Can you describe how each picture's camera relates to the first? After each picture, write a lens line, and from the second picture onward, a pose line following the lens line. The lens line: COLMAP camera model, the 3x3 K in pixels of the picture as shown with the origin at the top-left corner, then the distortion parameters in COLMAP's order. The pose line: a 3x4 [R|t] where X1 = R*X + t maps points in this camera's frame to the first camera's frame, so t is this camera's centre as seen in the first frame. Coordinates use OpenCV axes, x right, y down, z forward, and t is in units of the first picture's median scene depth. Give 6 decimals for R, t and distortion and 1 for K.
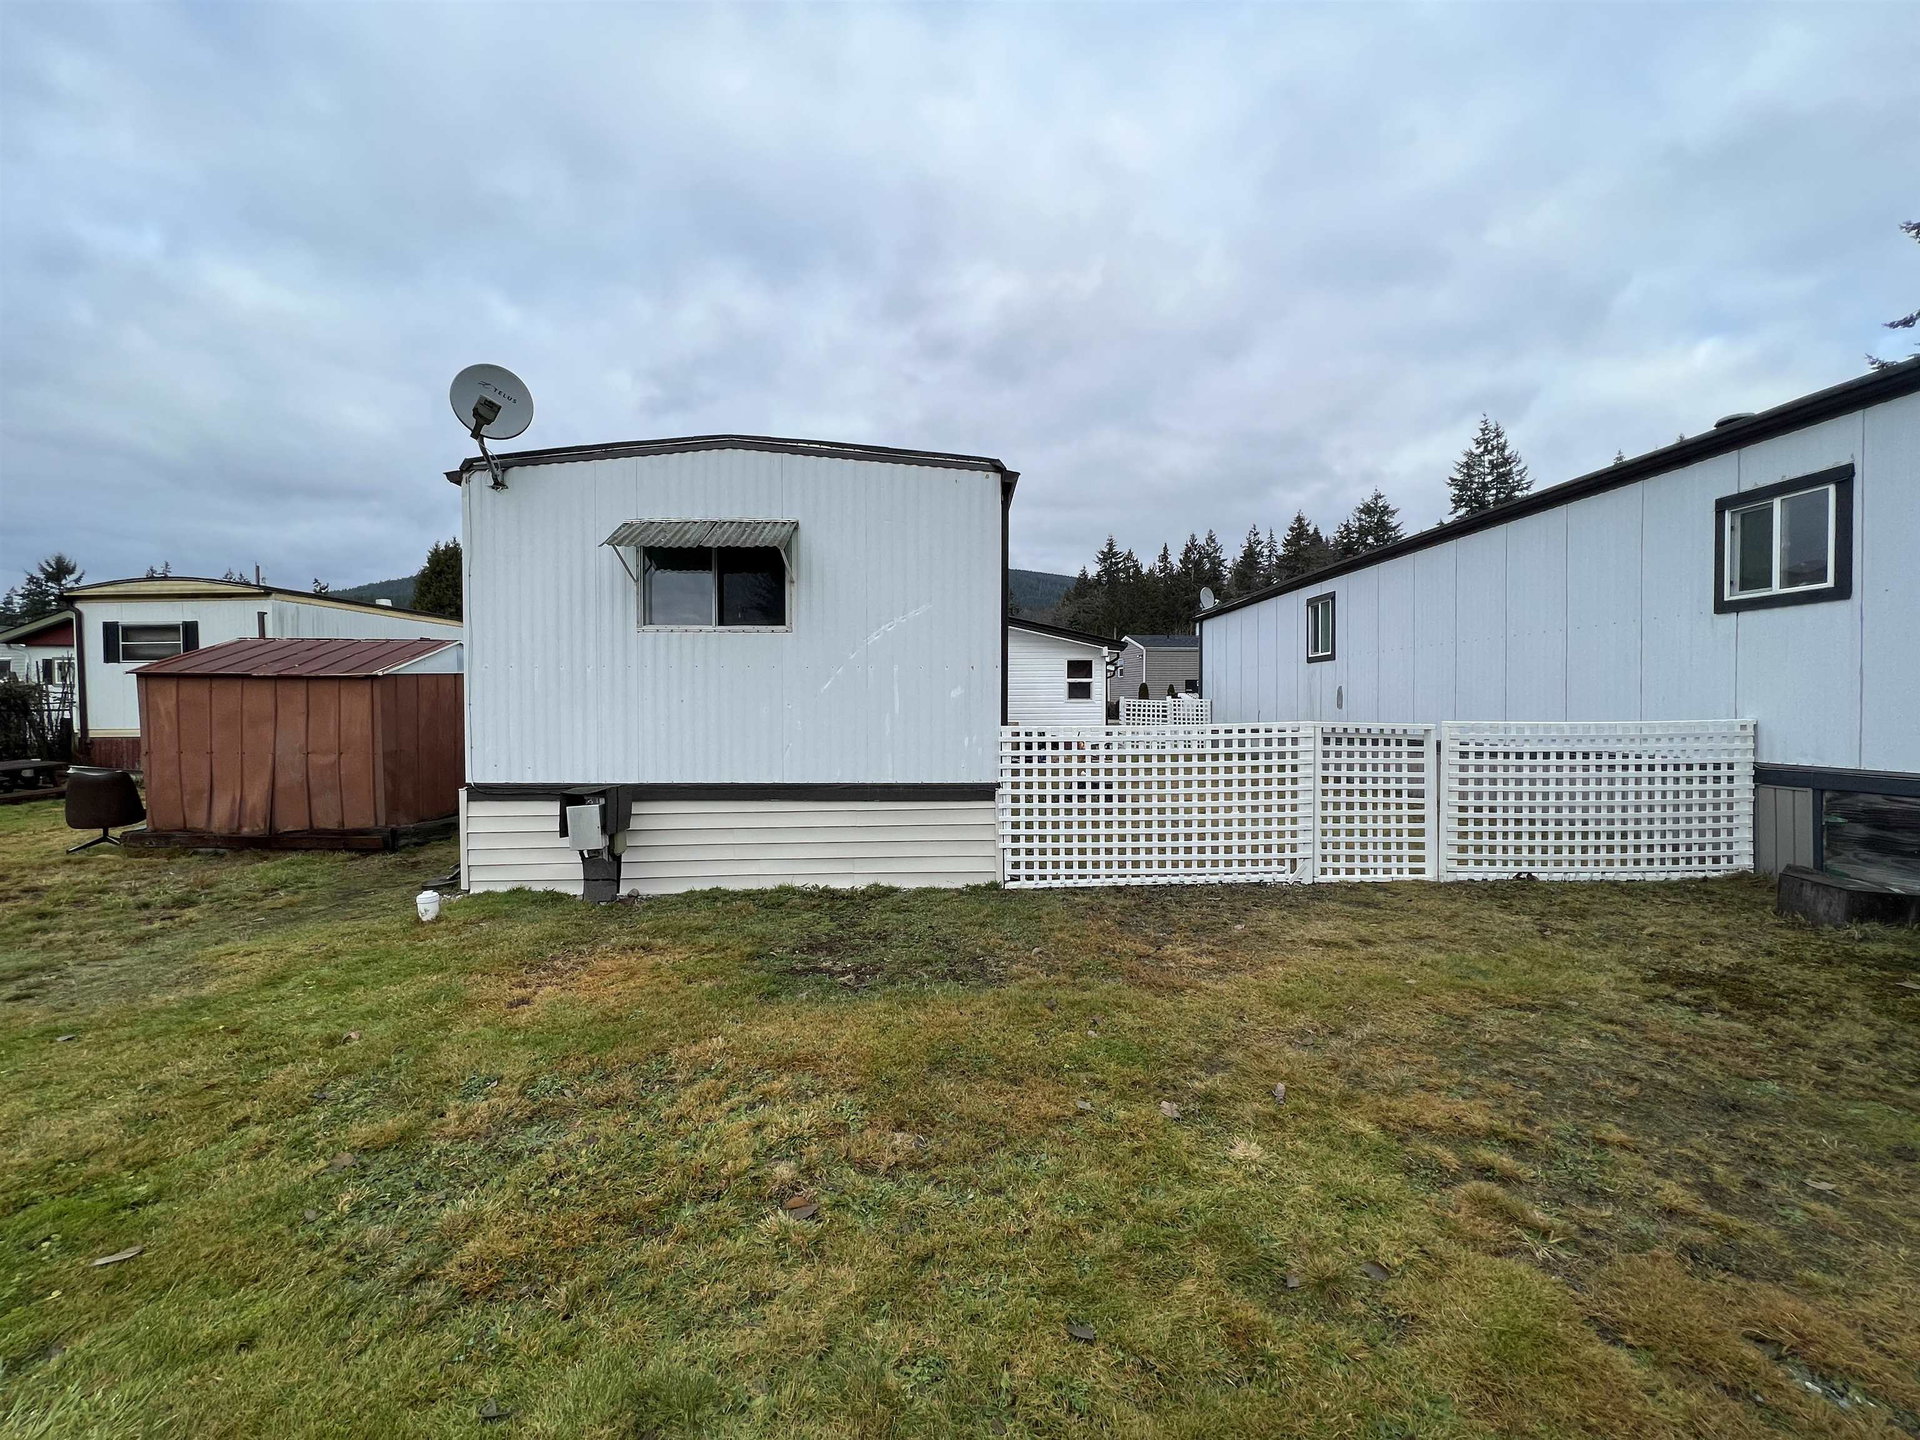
lens RADIAL K [[779.0, 0, 950.7], [0, 779.0, 712.5], [0, 0, 1]] dist [-0.001980, 0.004394]
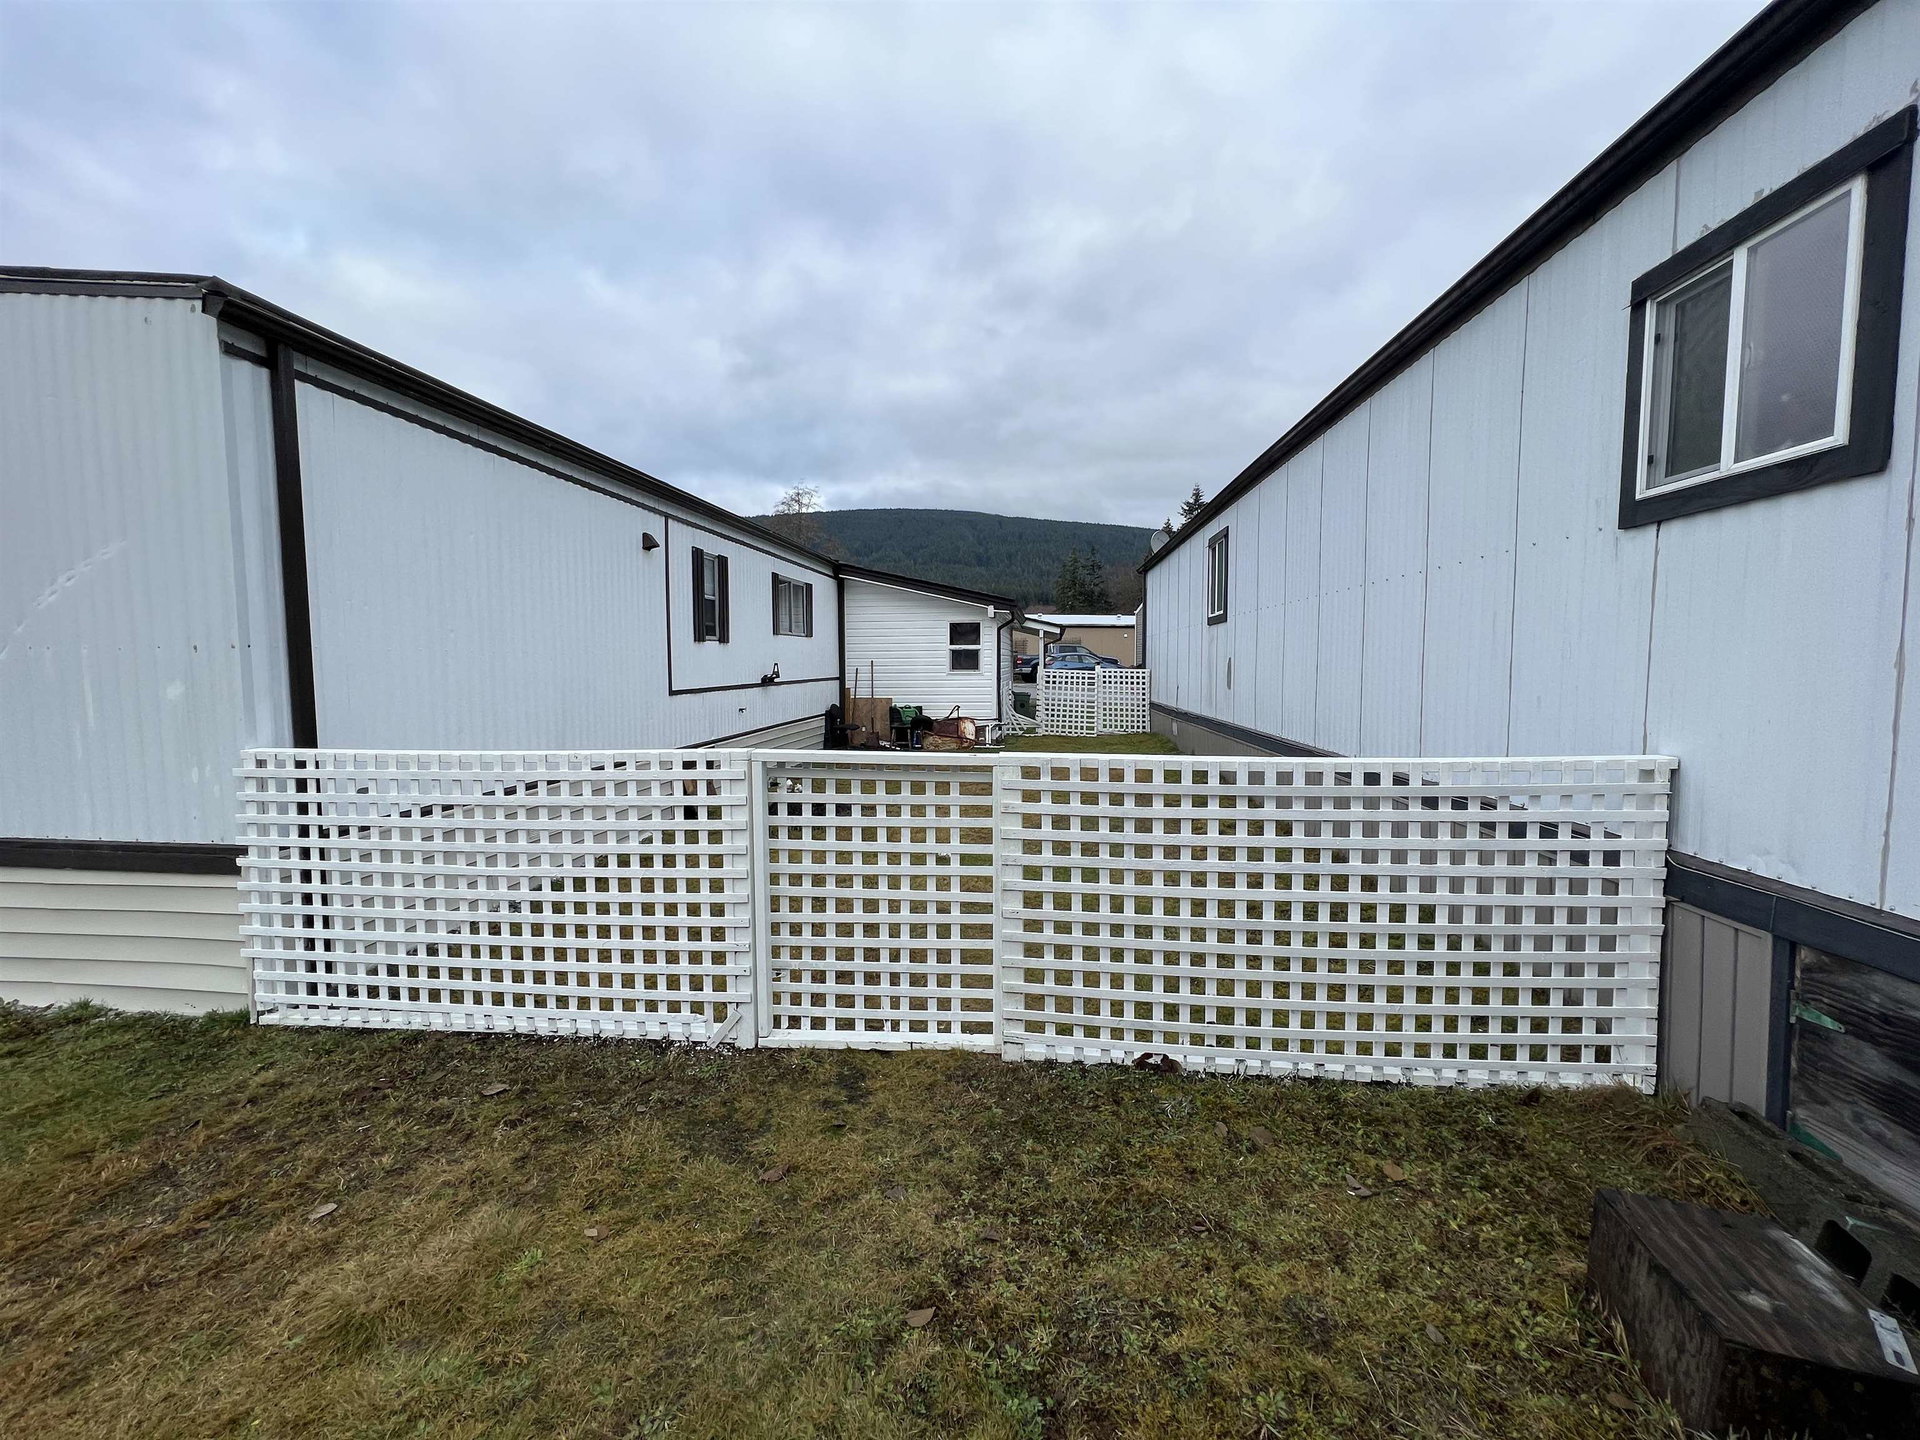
lens RADIAL K [[763.4, 0, 951.9], [0, 763.4, 710.8], [0, 0, 1]] dist [-0.002485, -0.000031]
pose [[0.992269, 0.007288, -0.123890, 0.664766], [-0.000935, 0.998685, 0.051261, -0.041208], [0.124100, -0.050749, 0.990971, 0.507961]]
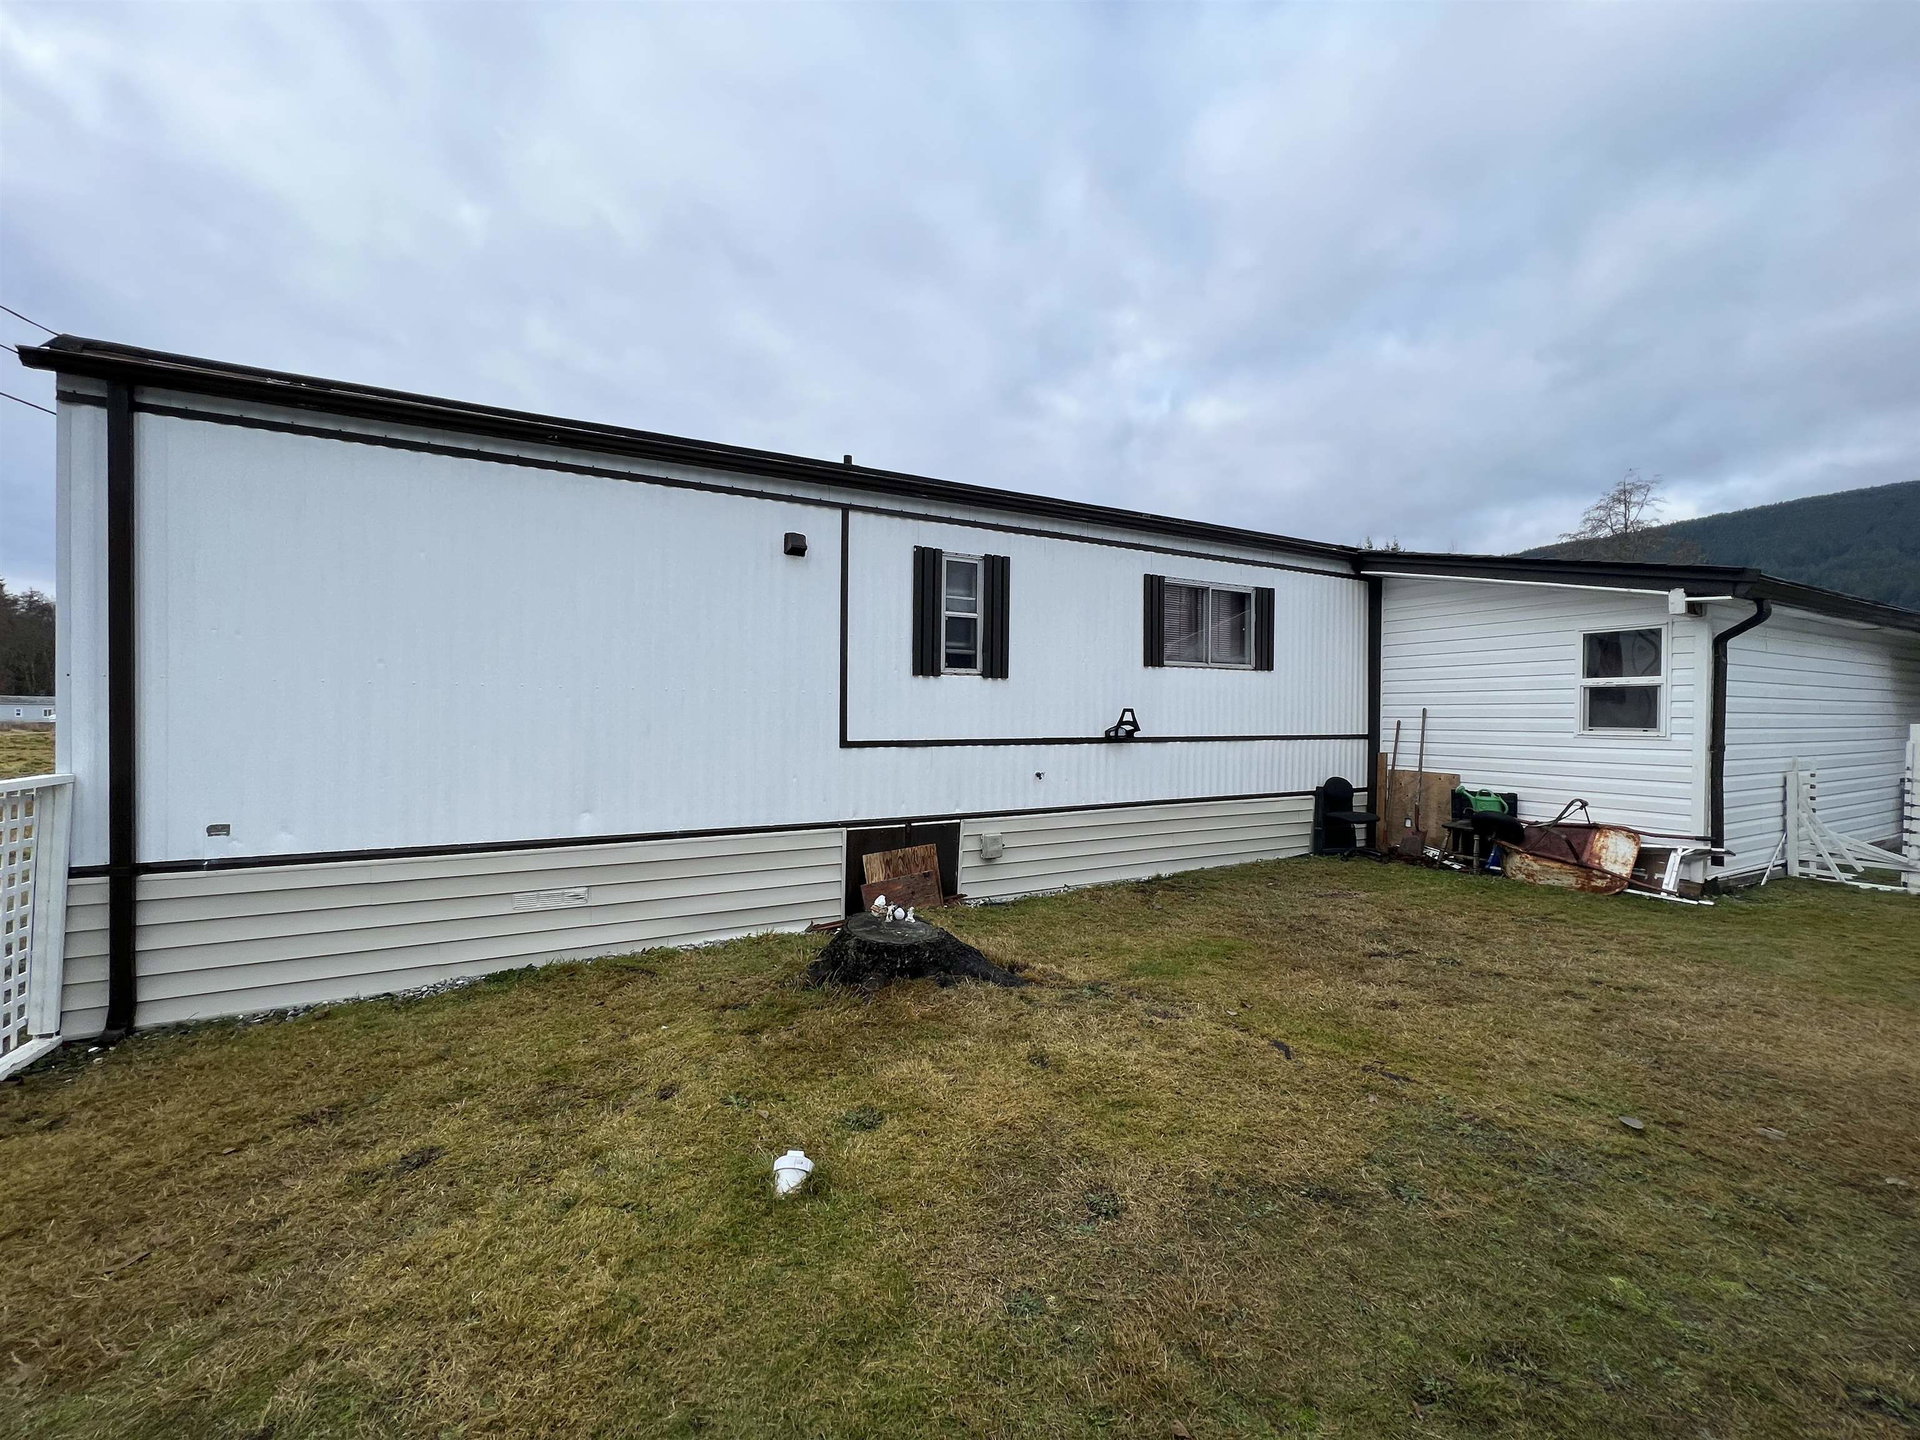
lens RADIAL K [[725.0, 0, 983.1], [0, 725.0, 703.3], [0, 0, 1]] dist [-0.011567, -0.000448]
pose [[0.468077, -0.005778, -0.883669, 0.893405], [-0.021455, 0.999610, -0.017901, -0.043301], [0.883427, 0.027339, 0.467770, 1.404960]]
